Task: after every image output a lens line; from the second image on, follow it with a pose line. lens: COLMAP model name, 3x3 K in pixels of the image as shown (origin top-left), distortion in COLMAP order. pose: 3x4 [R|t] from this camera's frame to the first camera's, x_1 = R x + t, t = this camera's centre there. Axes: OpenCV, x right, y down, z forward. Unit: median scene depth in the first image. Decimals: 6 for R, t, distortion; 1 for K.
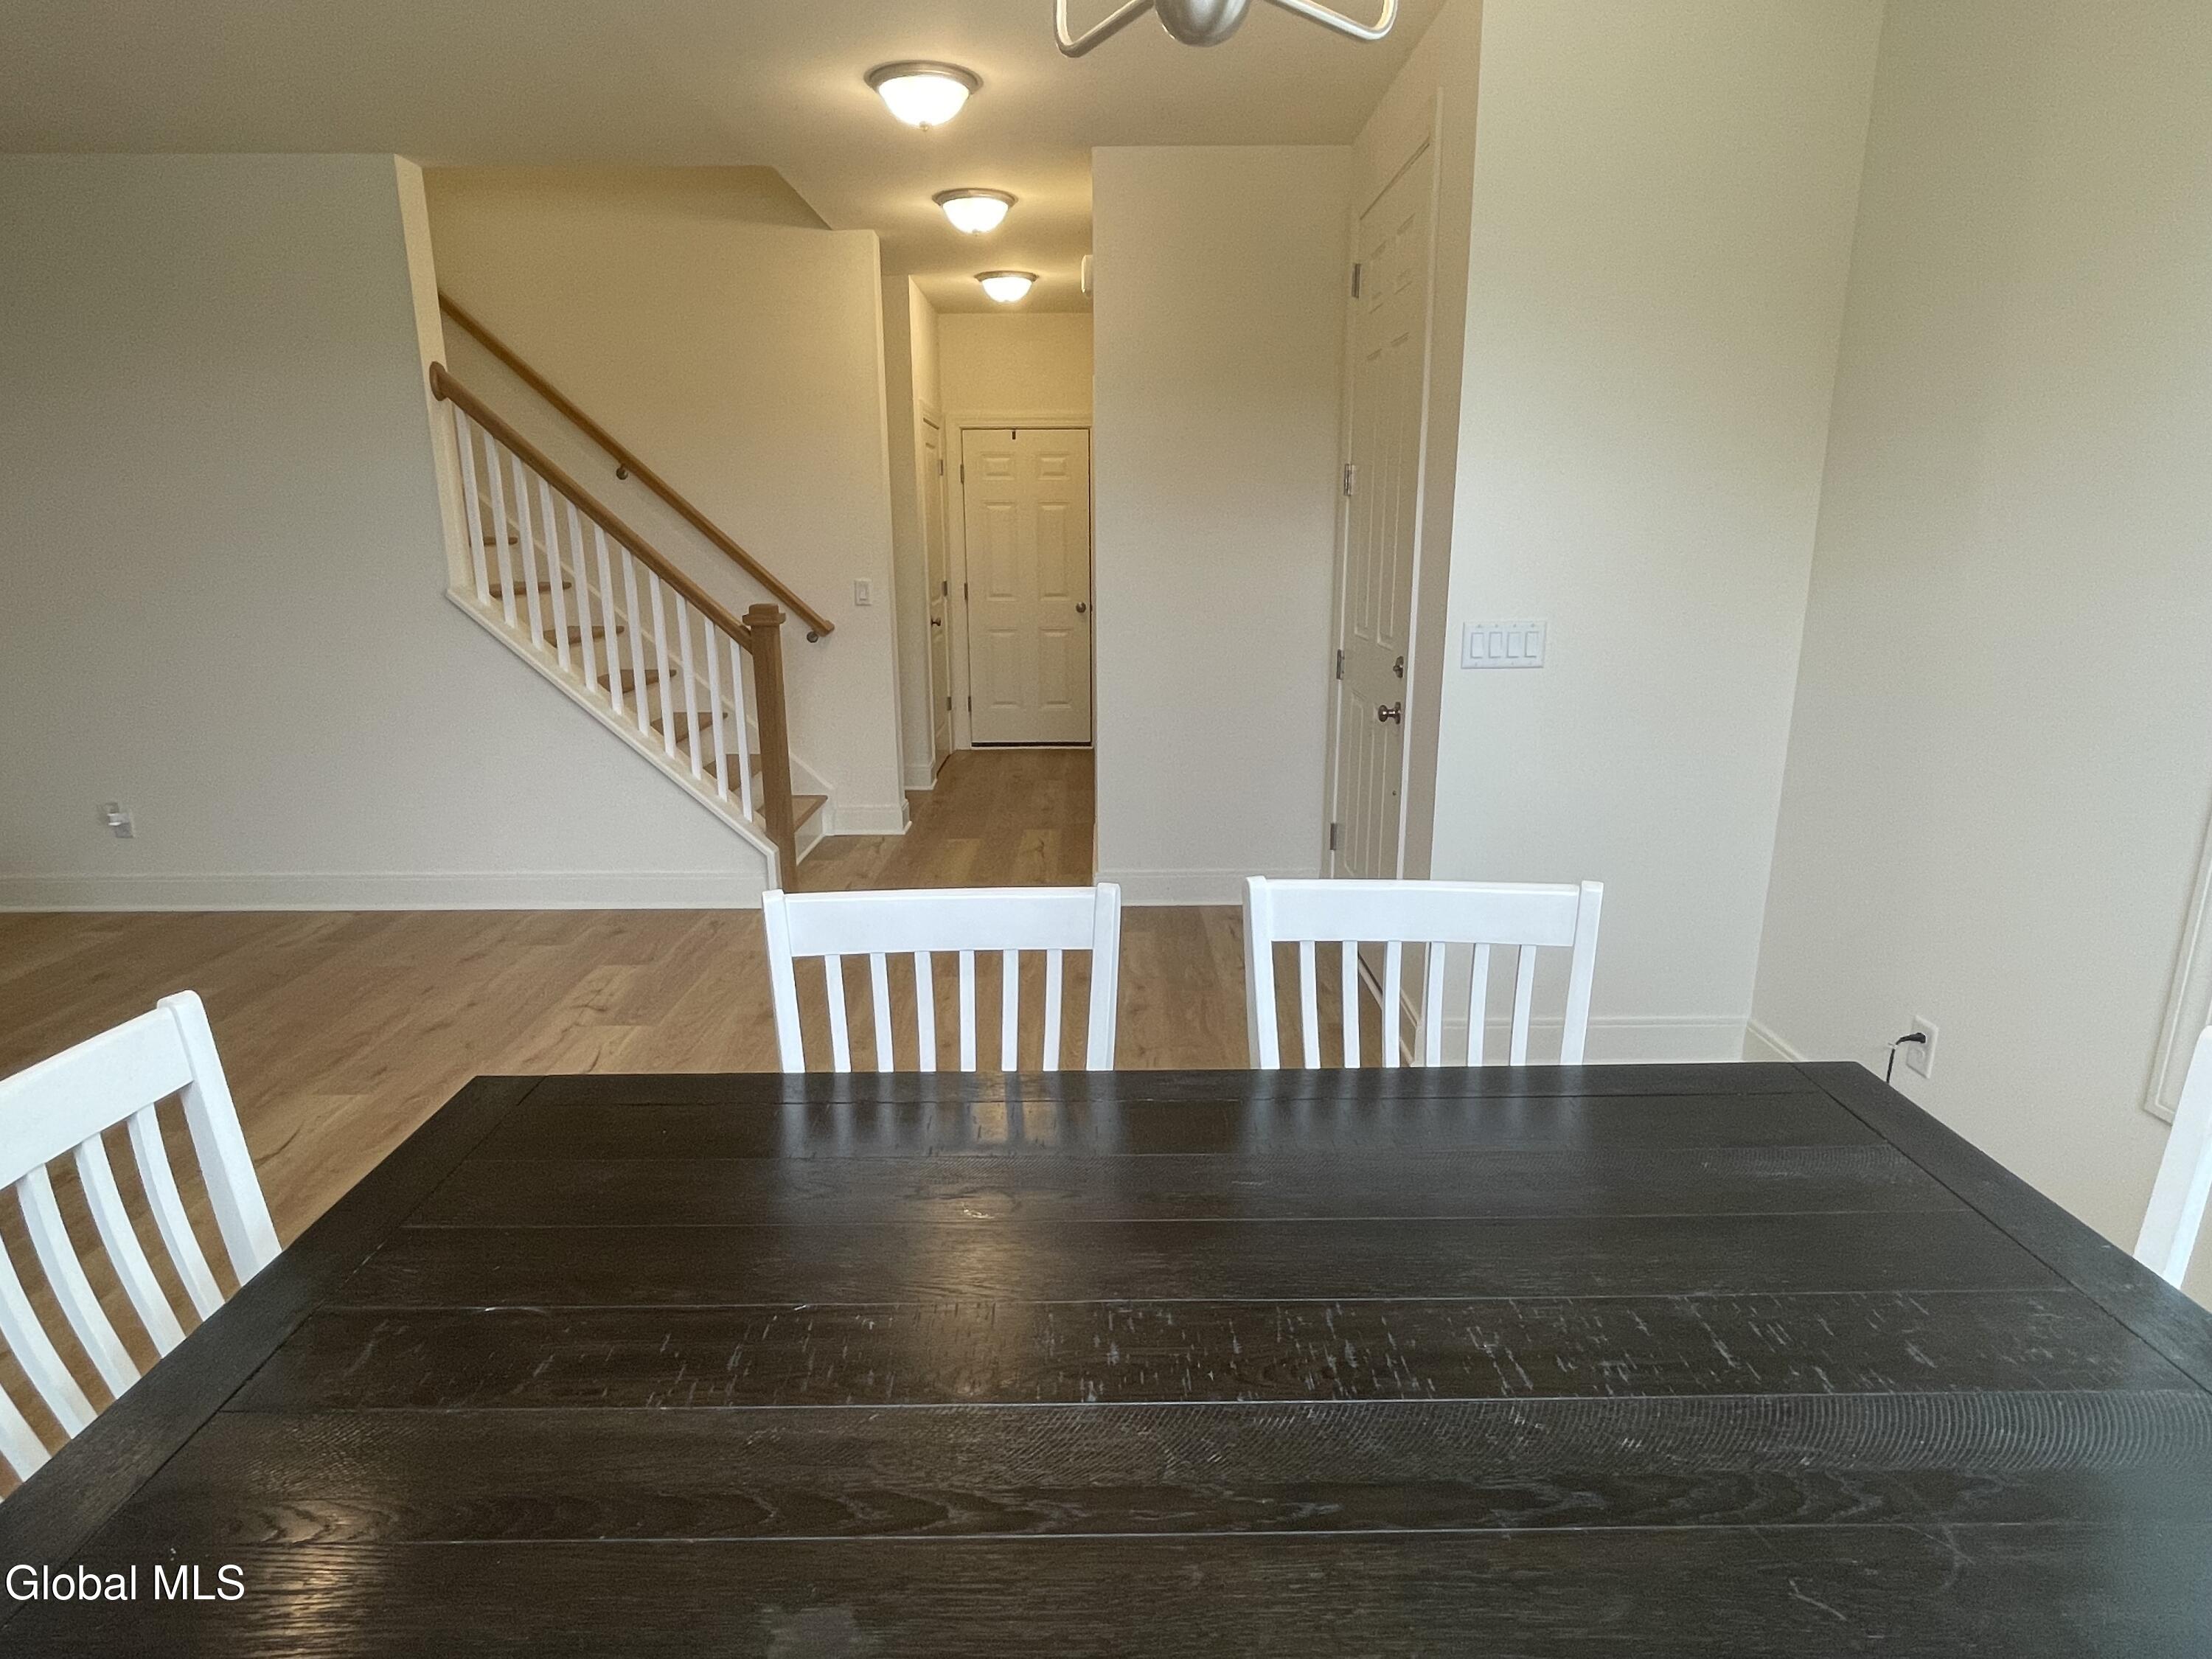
lens RADIAL K [[1246.8, 0, 1103.0], [0, 1246.8, 826.7], [0, 0, 1]] dist [-0.000493, -0.000454]
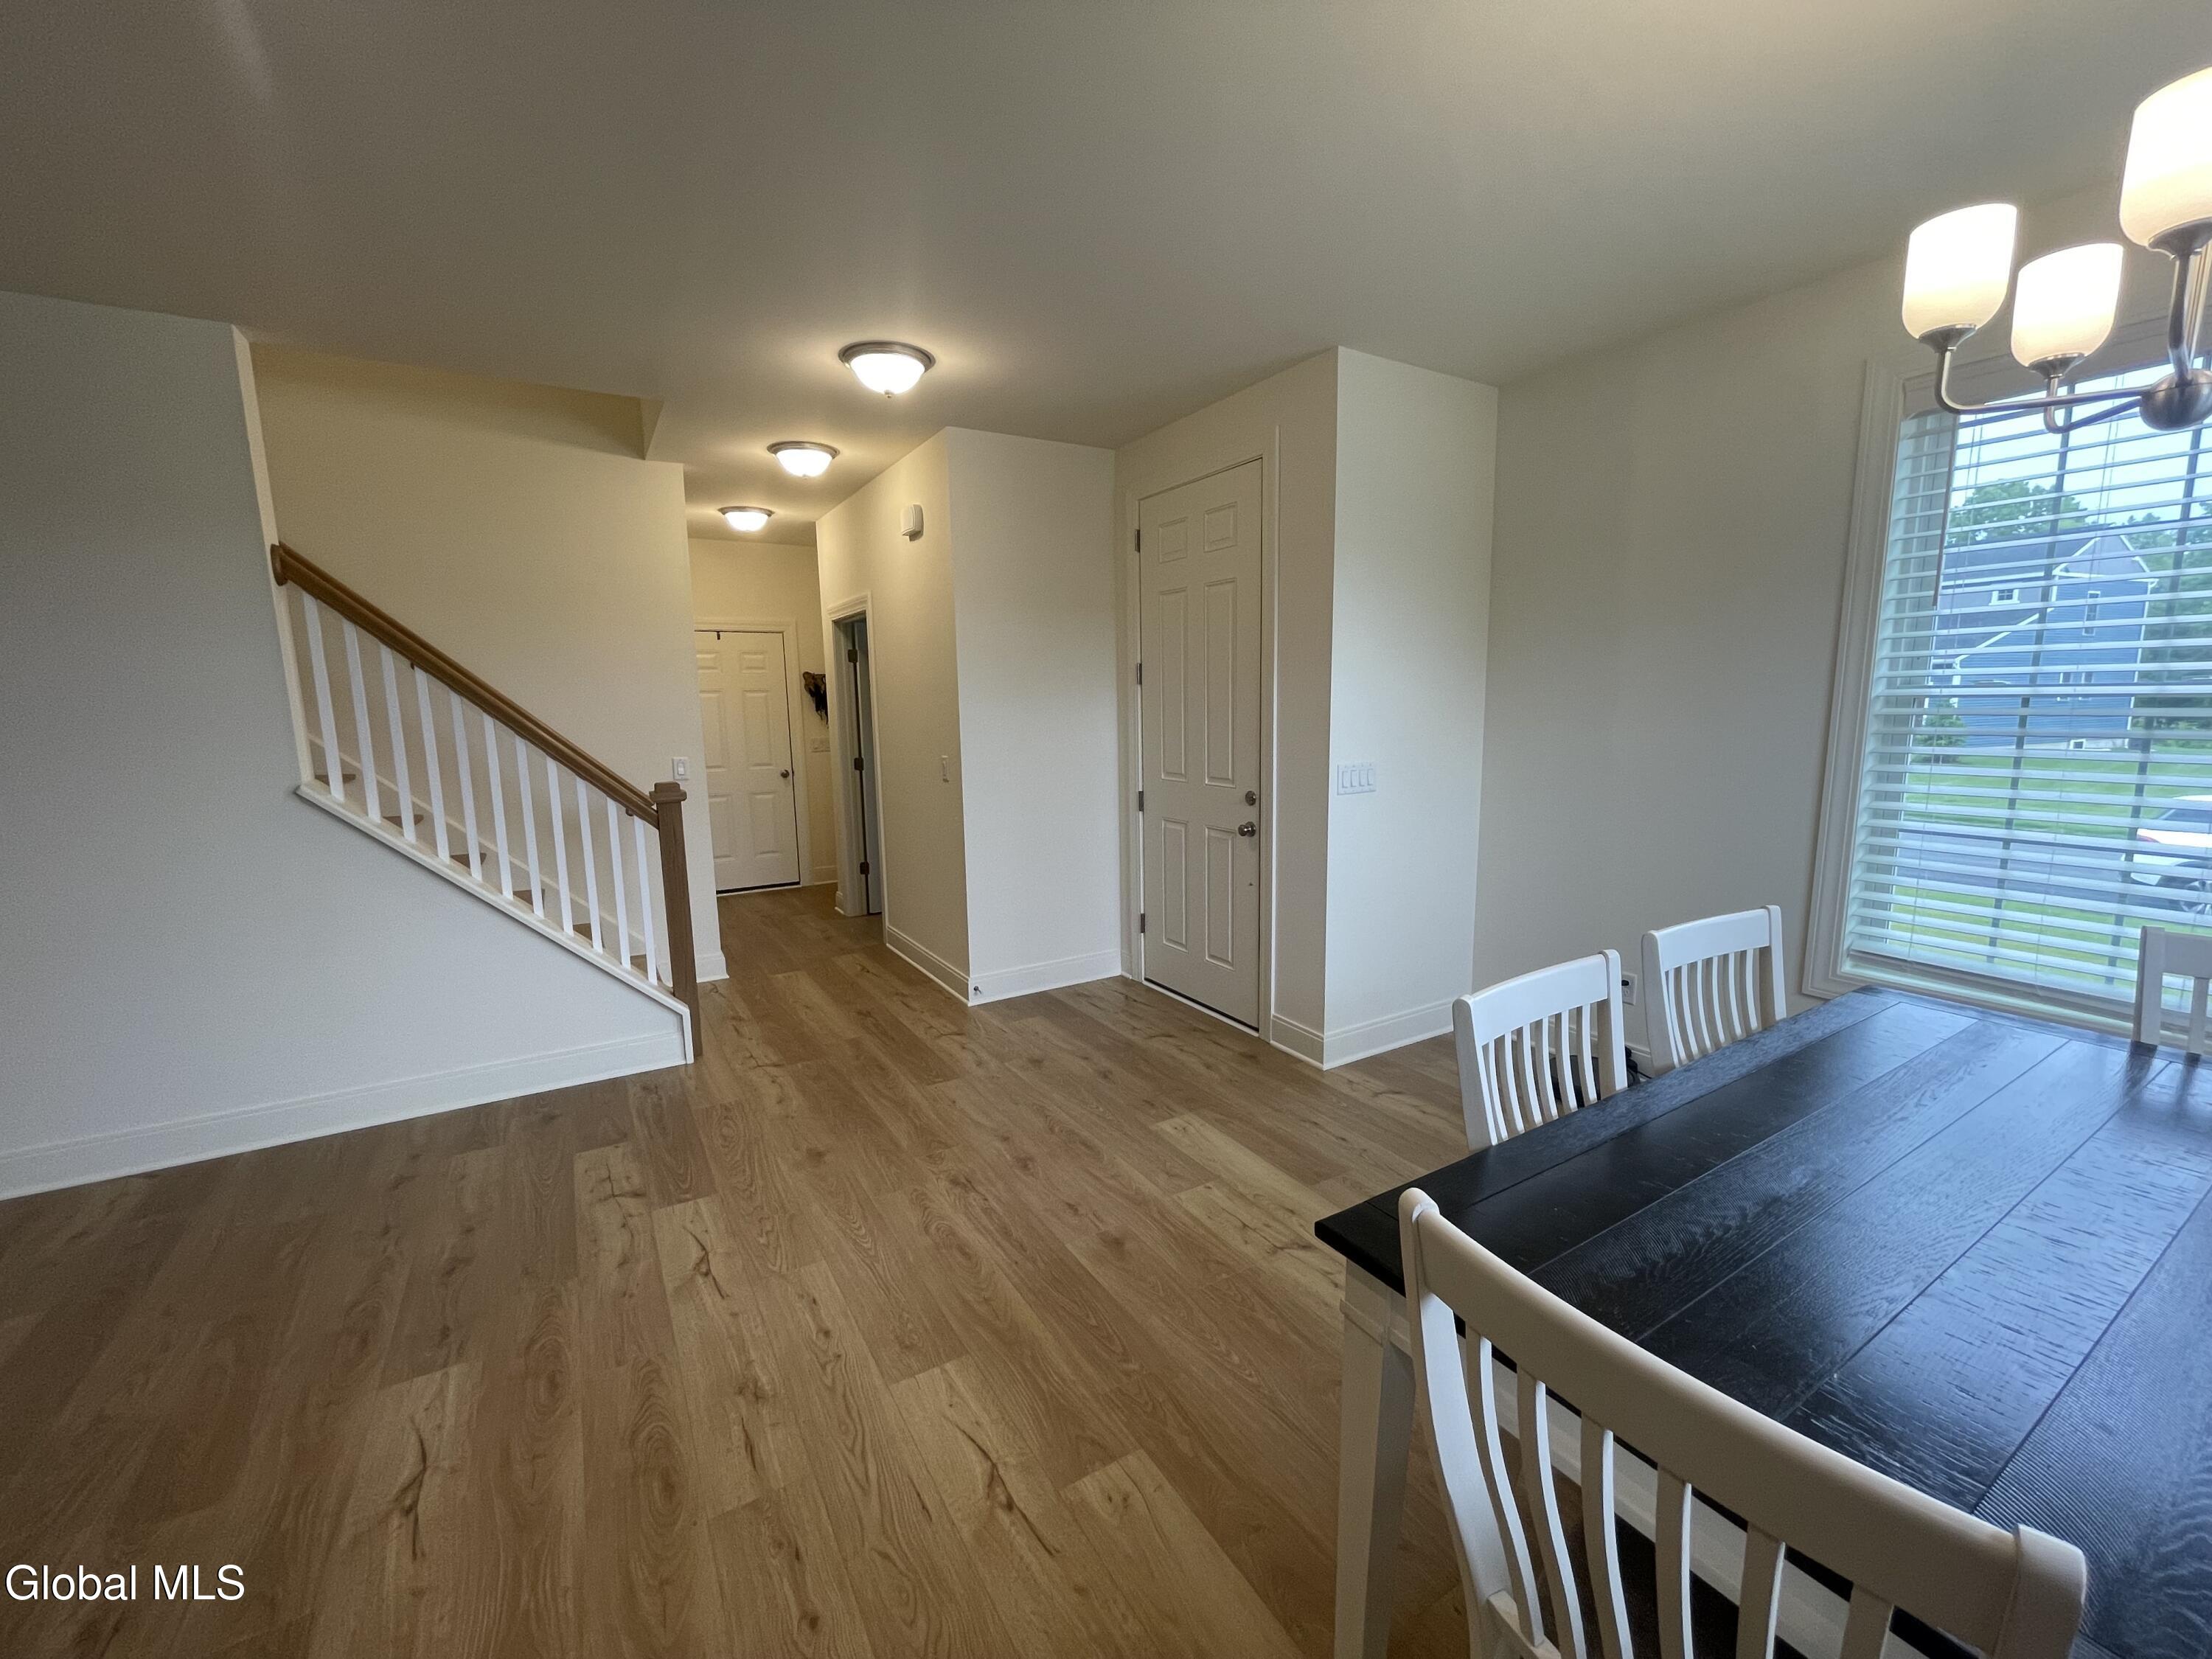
lens RADIAL K [[904.5, 0, 1102.9], [0, 904.5, 834.2], [0, 0, 1]] dist [-0.001808, -0.000018]
pose [[0.859109, -0.086369, 0.504453, -0.357566], [0.135470, 0.988877, -0.061405, -0.035079], [-0.493538, 0.121092, 0.861253, 0.143673]]
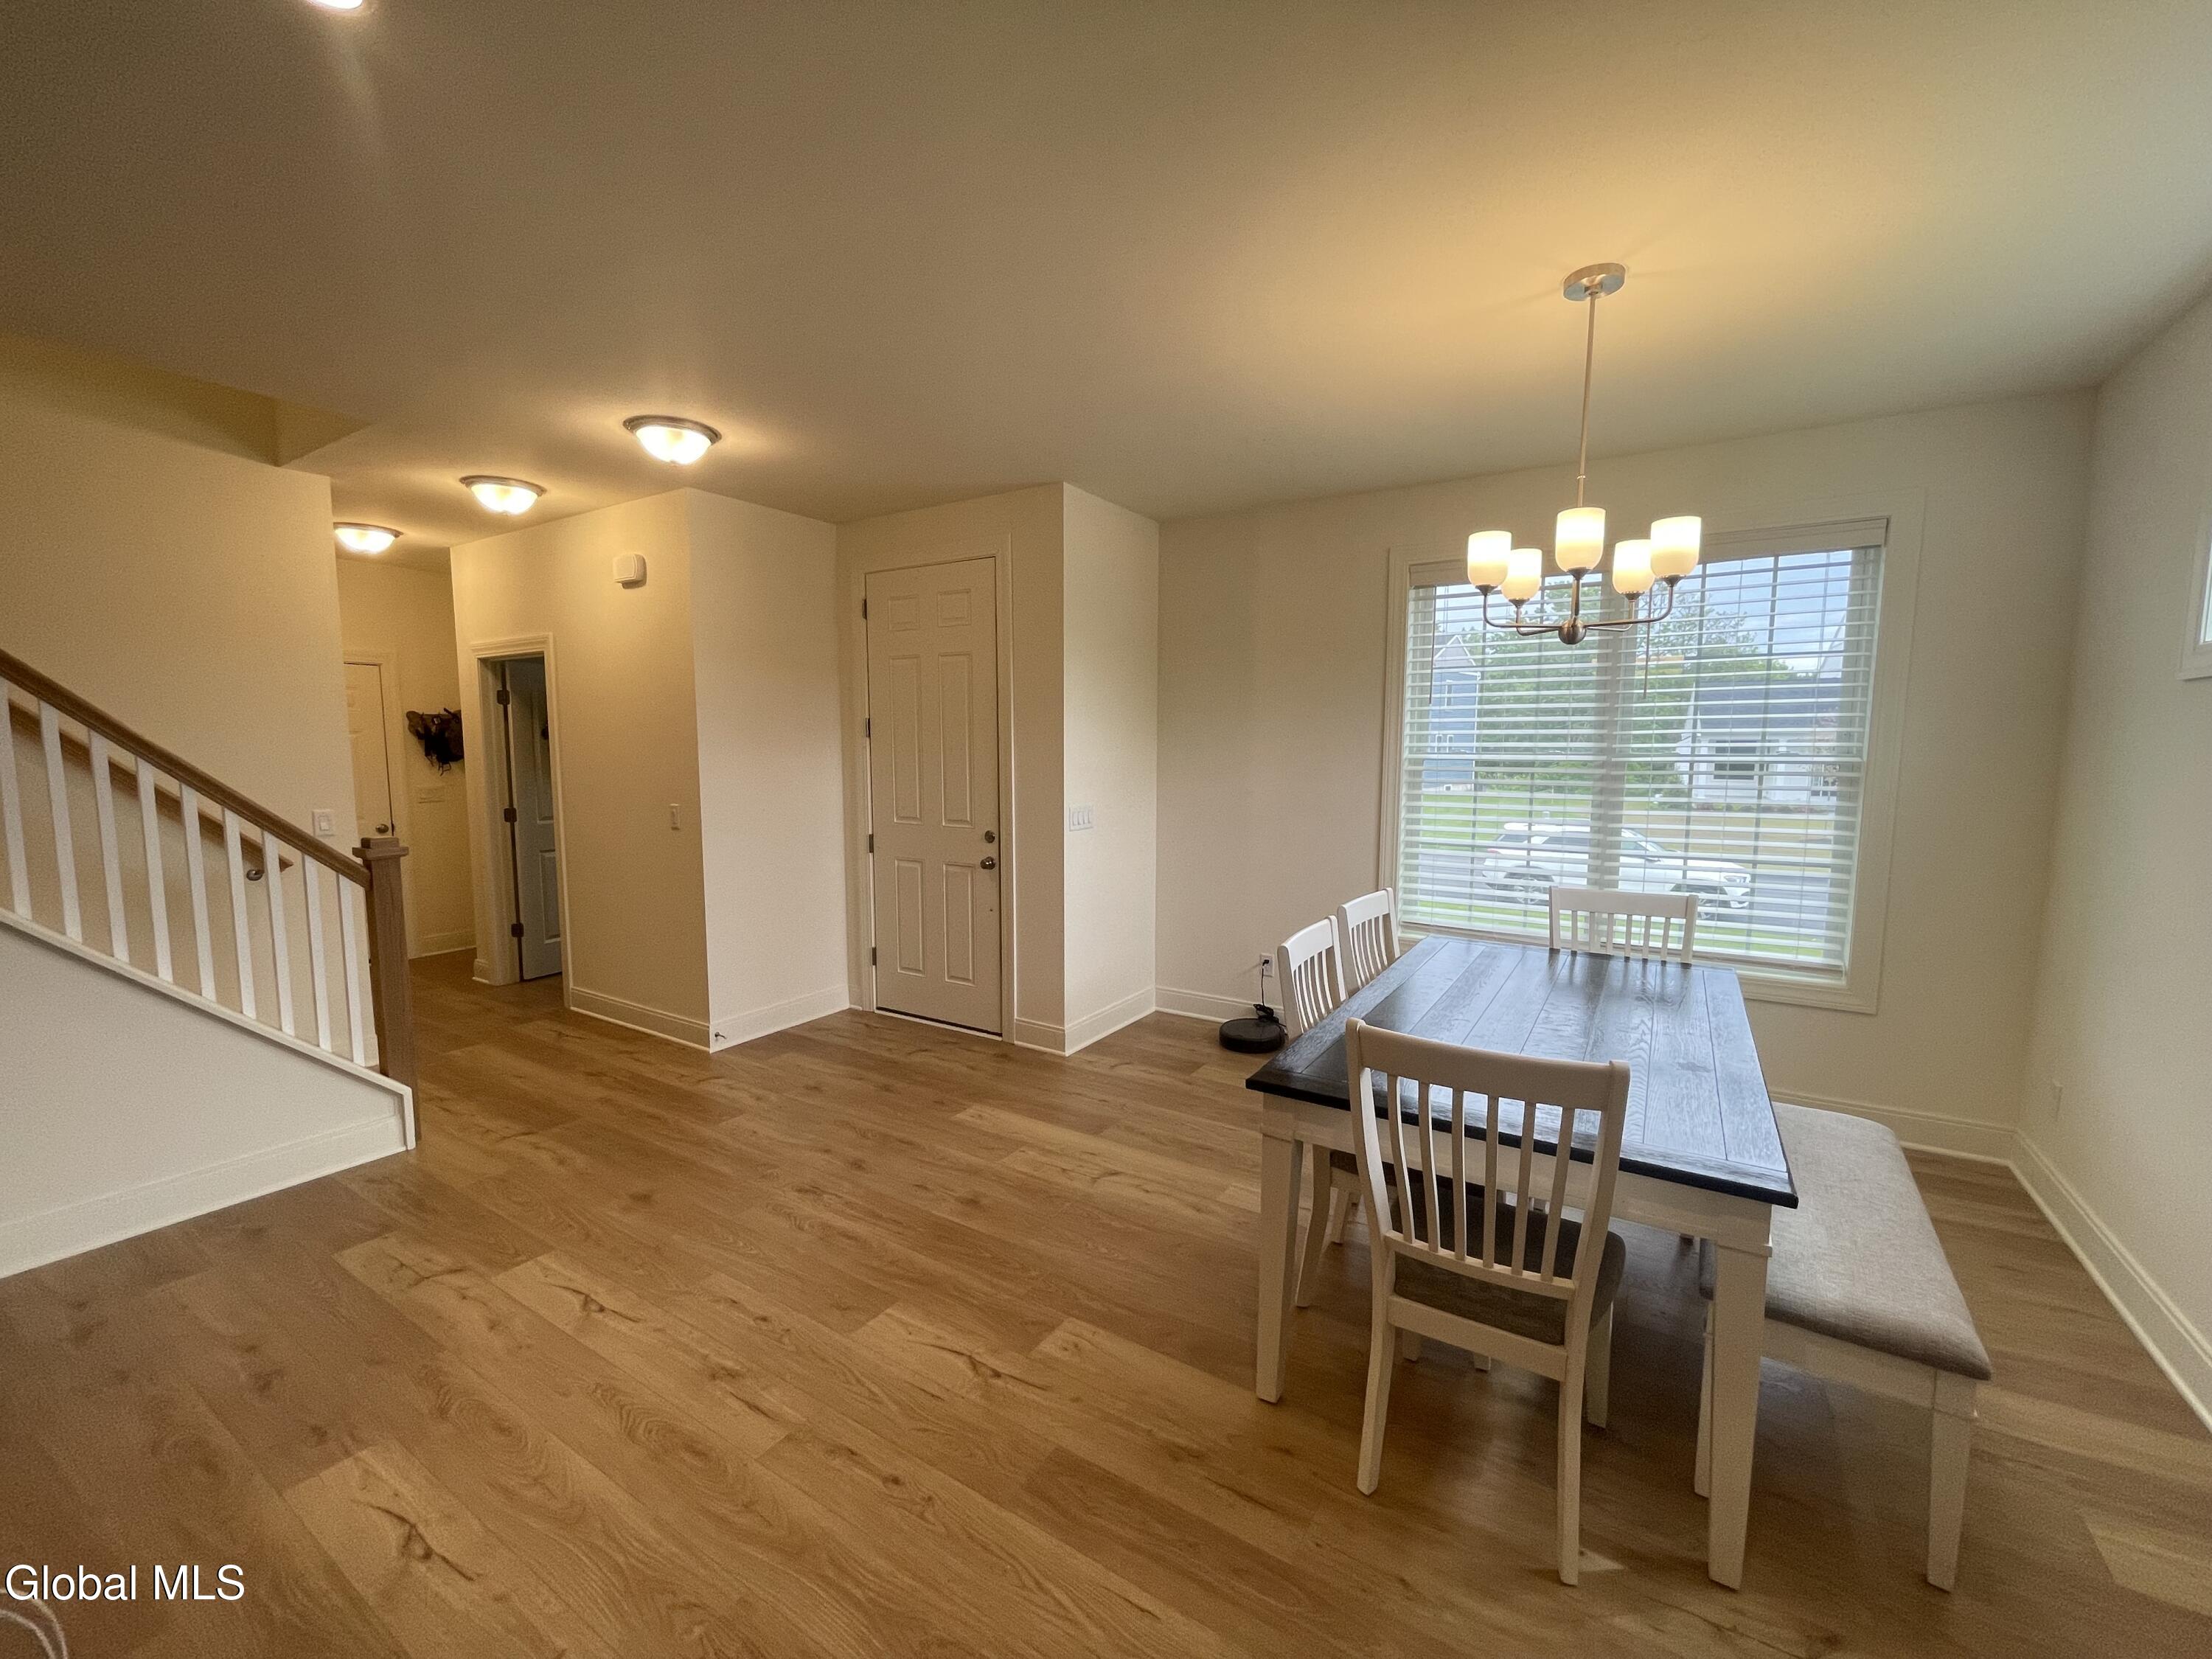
lens RADIAL K [[900.0, 0, 1106.6], [0, 900.0, 834.5], [0, 0, 1]] dist [-0.002365, 0.000427]
pose [[0.537613, -0.079152, 0.839468, -0.574355], [0.197905, 0.979618, -0.034376, -0.044155], [-0.819638, 0.184615, 0.542320, 0.154428]]
